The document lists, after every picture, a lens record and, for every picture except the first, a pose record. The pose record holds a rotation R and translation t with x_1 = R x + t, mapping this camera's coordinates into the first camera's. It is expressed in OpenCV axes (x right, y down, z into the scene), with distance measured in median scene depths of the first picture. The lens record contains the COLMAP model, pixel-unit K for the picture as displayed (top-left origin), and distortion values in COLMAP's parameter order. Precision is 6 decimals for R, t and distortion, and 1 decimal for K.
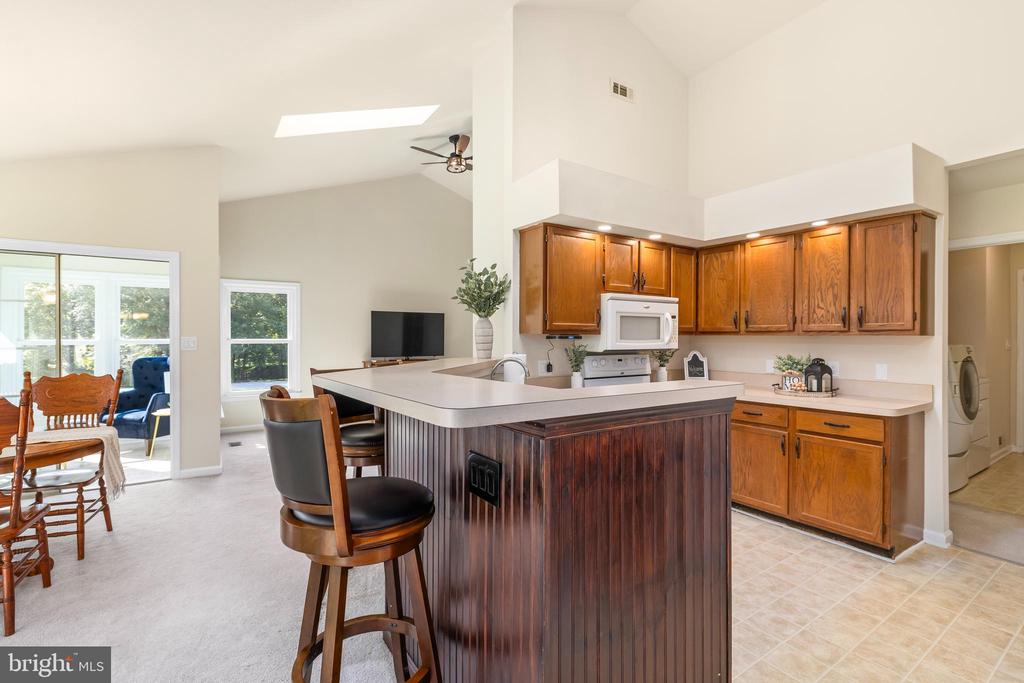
lens RADIAL K [[457.7, 0, 509.2], [0, 457.7, 336.2], [0, 0, 1]] dist [-0.001406, -0.000492]
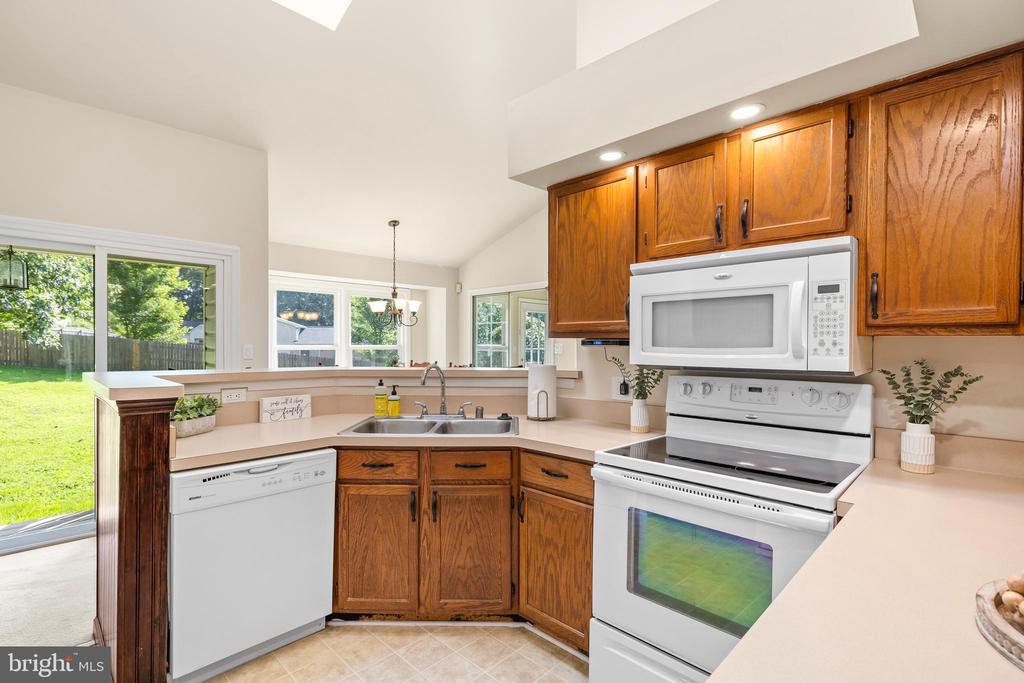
lens RADIAL K [[479.5, 0, 512.2], [0, 479.5, 345.9], [0, 0, 1]] dist [-0.001137, -0.000198]
pose [[0.231359, 0.003813, -0.972861, 0.695125], [0.000108, 0.999992, 0.003945, 0.004316], [0.972869, -0.001018, 0.231356, 0.655746]]
